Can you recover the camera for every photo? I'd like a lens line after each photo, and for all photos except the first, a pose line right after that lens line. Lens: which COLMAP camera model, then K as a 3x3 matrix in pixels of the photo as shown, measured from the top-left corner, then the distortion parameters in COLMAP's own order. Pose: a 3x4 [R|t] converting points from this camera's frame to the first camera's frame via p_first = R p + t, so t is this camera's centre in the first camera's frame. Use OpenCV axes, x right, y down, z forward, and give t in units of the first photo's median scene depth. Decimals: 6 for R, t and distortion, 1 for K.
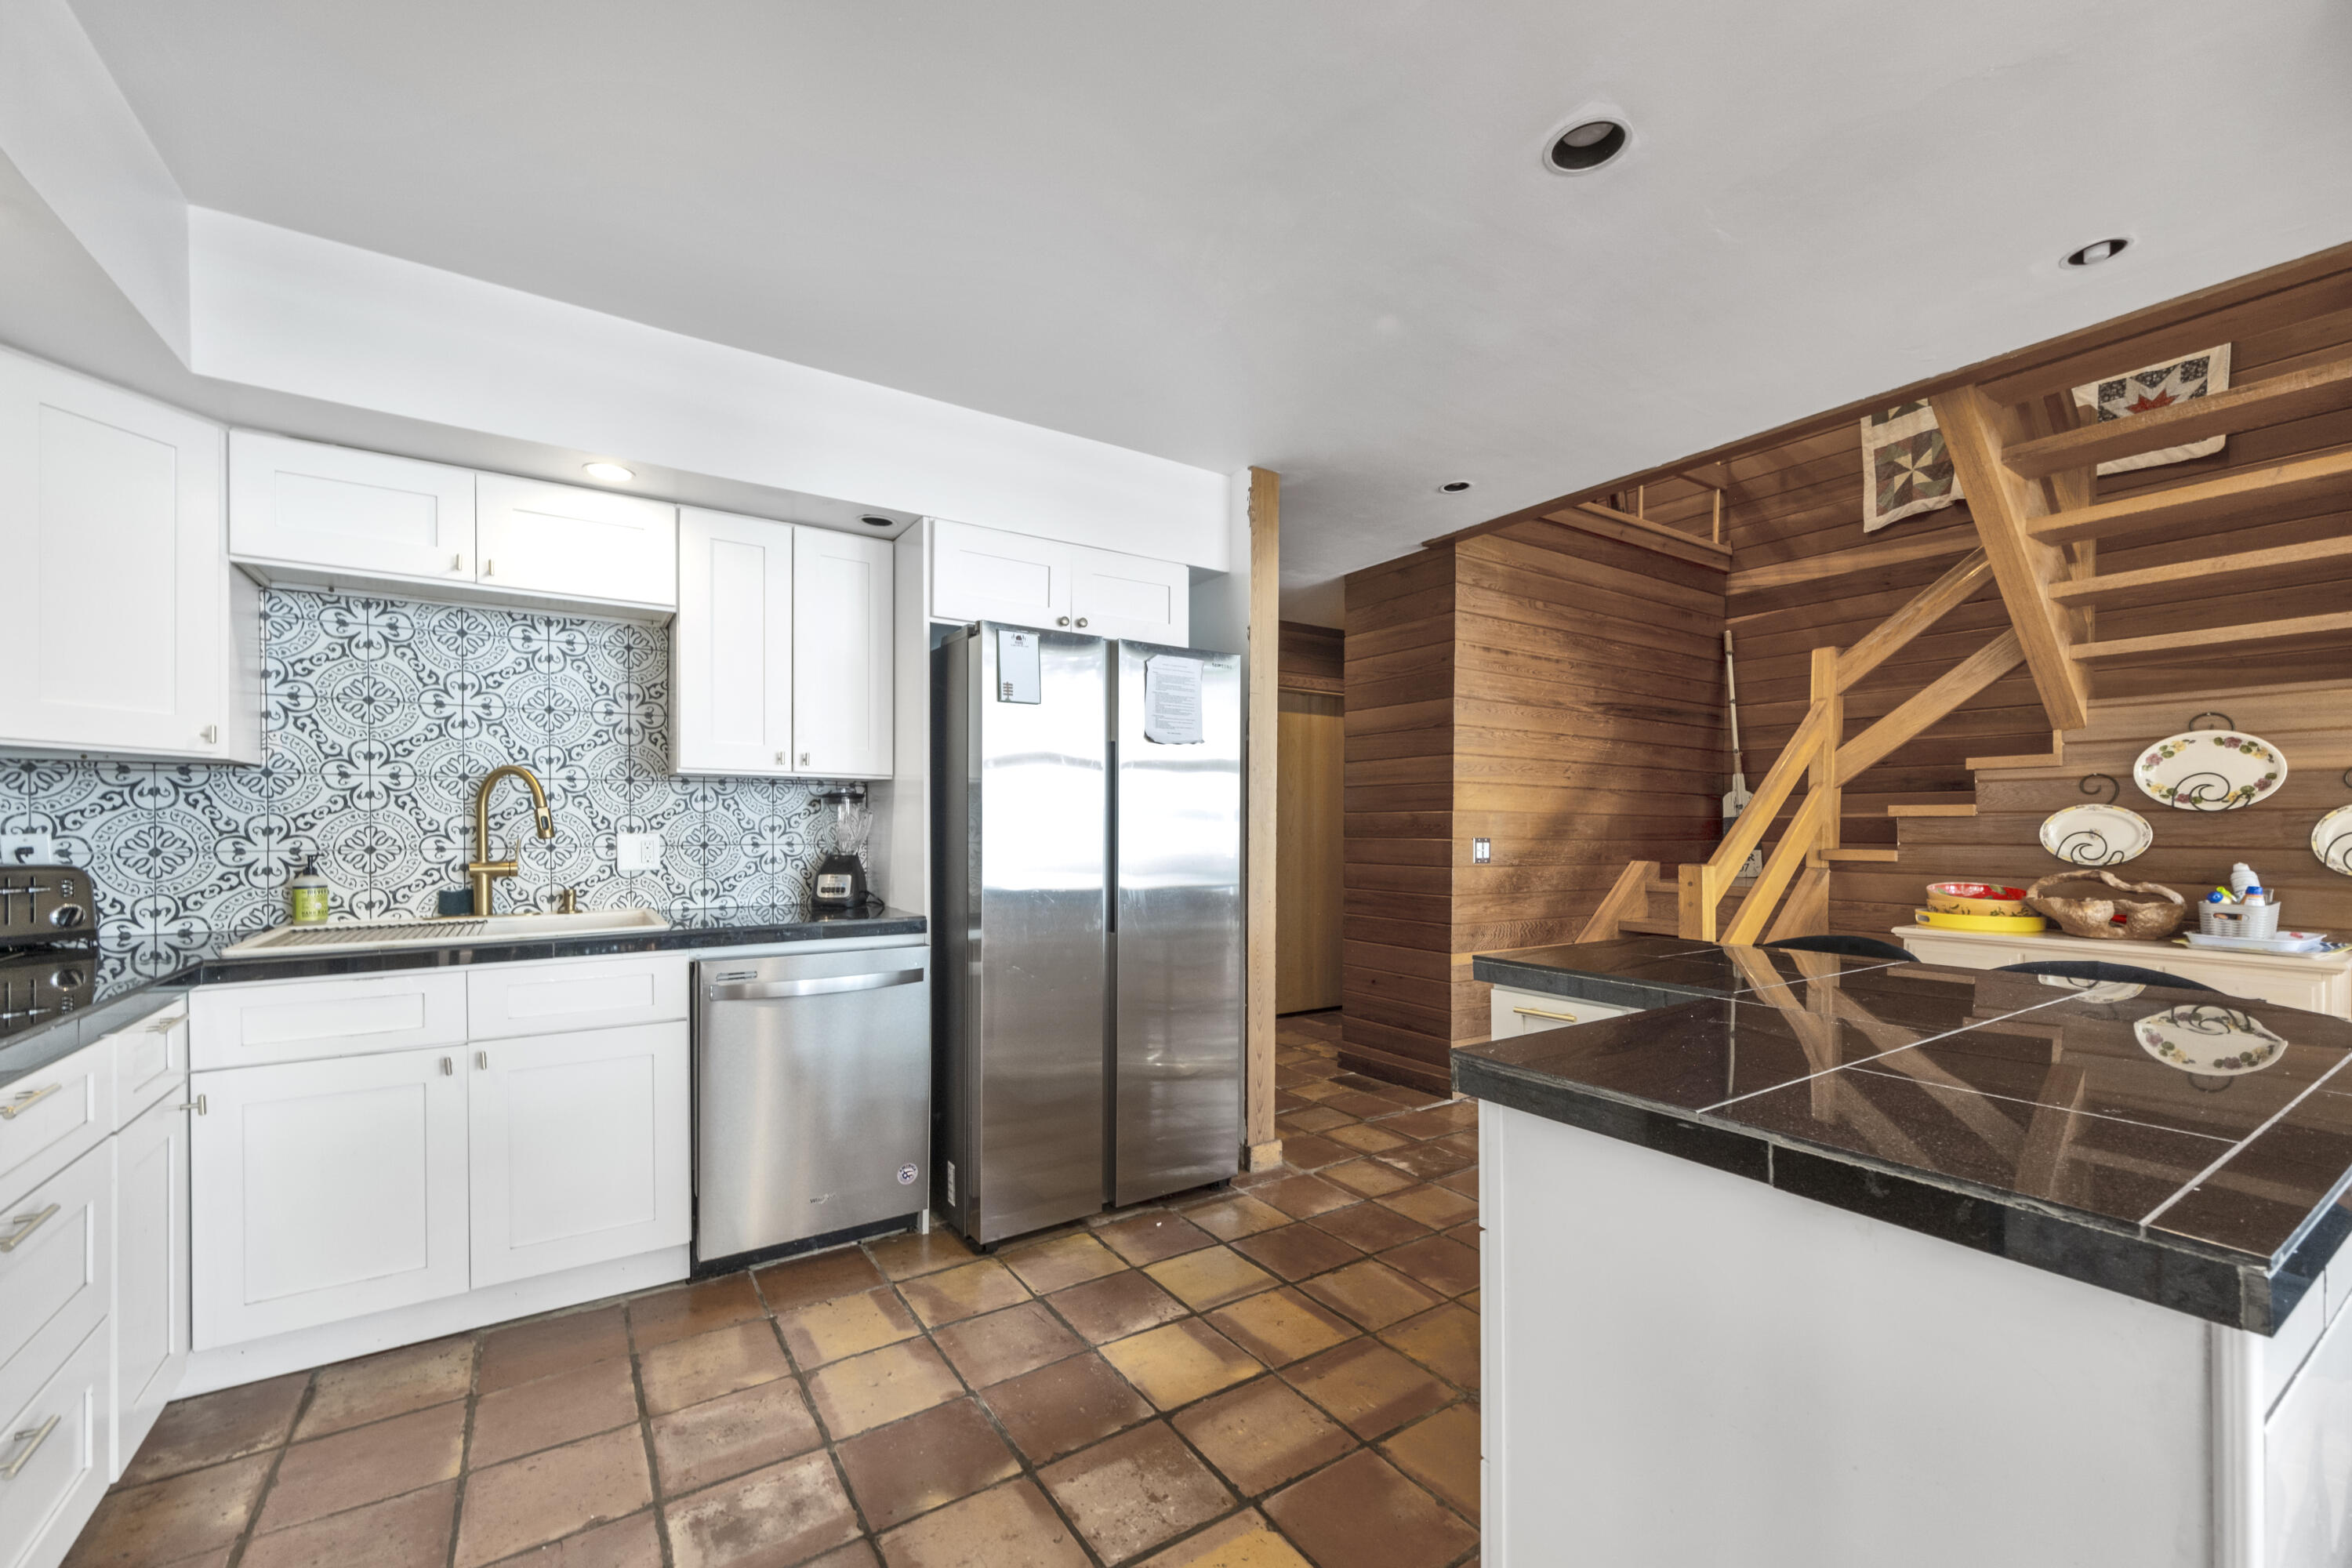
lens RADIAL K [[933.1, 0, 1181.2], [0, 933.1, 816.9], [0, 0, 1]] dist [0.001527, 0.000092]
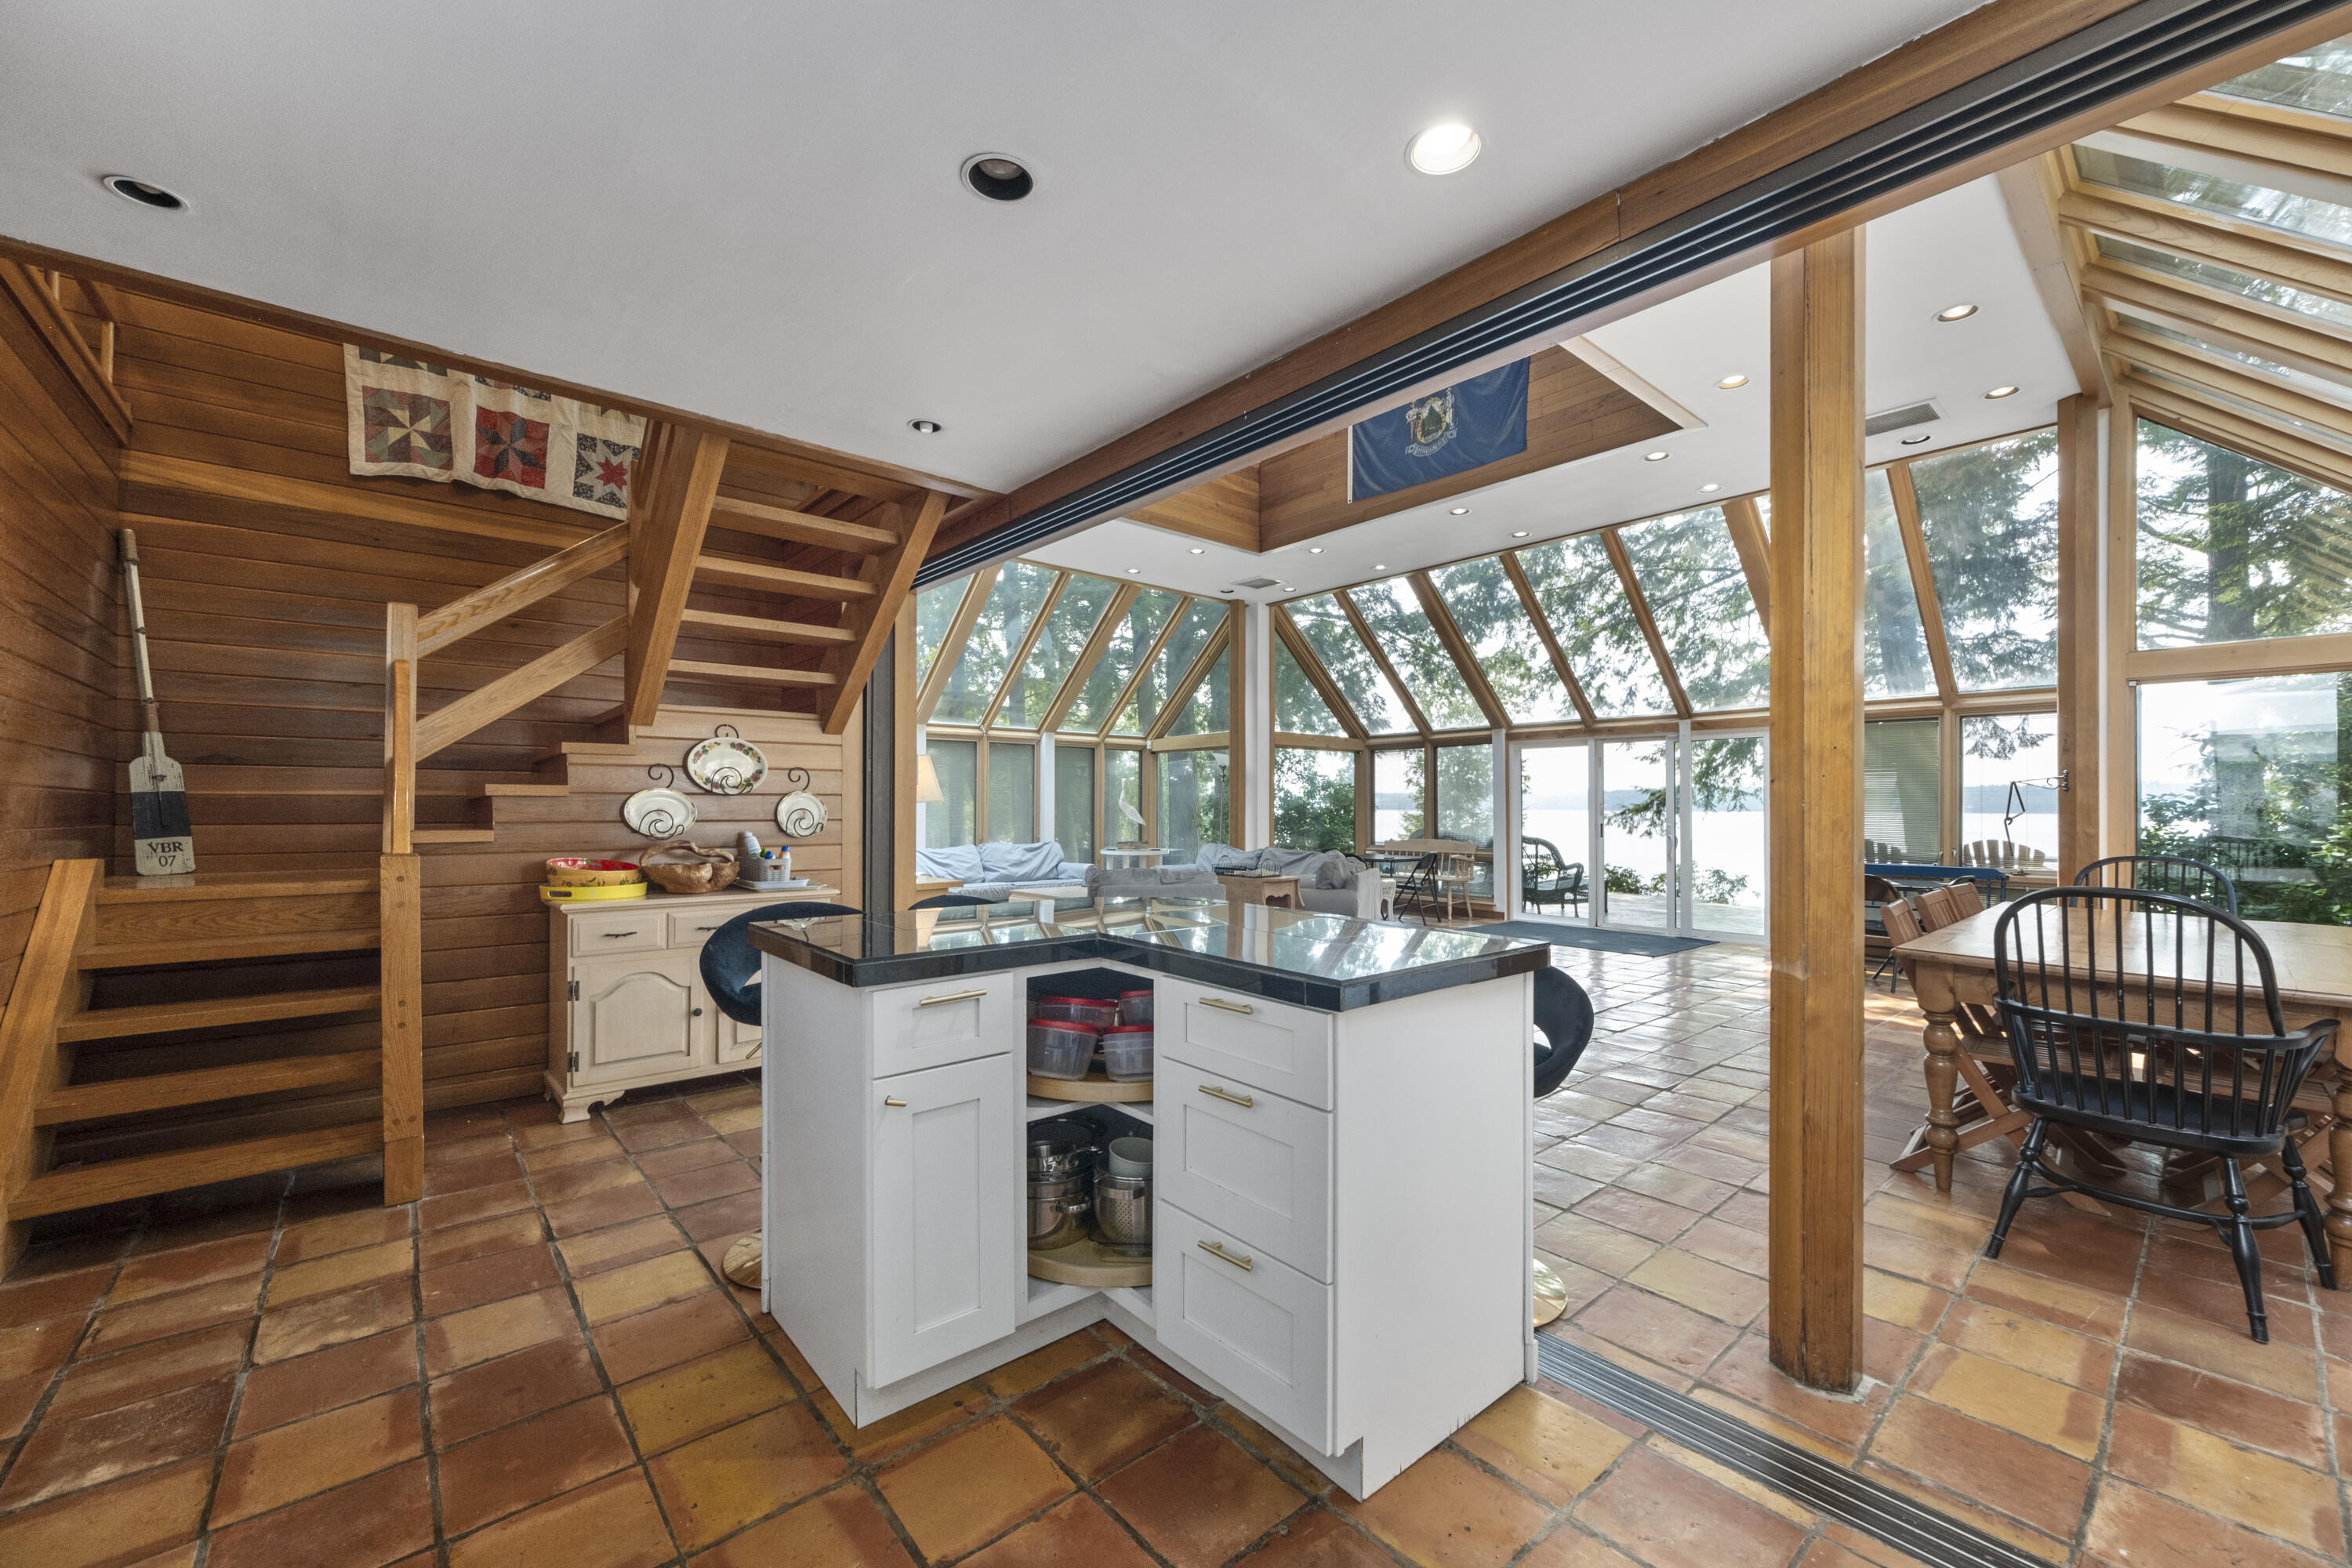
lens RADIAL K [[930.8, 0, 1176.0], [0, 930.8, 784.0], [0, 0, 1]] dist [0.001680, 0.000466]
pose [[-0.114481, 0.023408, 0.993150, -0.344483], [-0.010408, 0.999639, -0.024761, 0.005136], [-0.993371, -0.013172, -0.114196, 0.483078]]
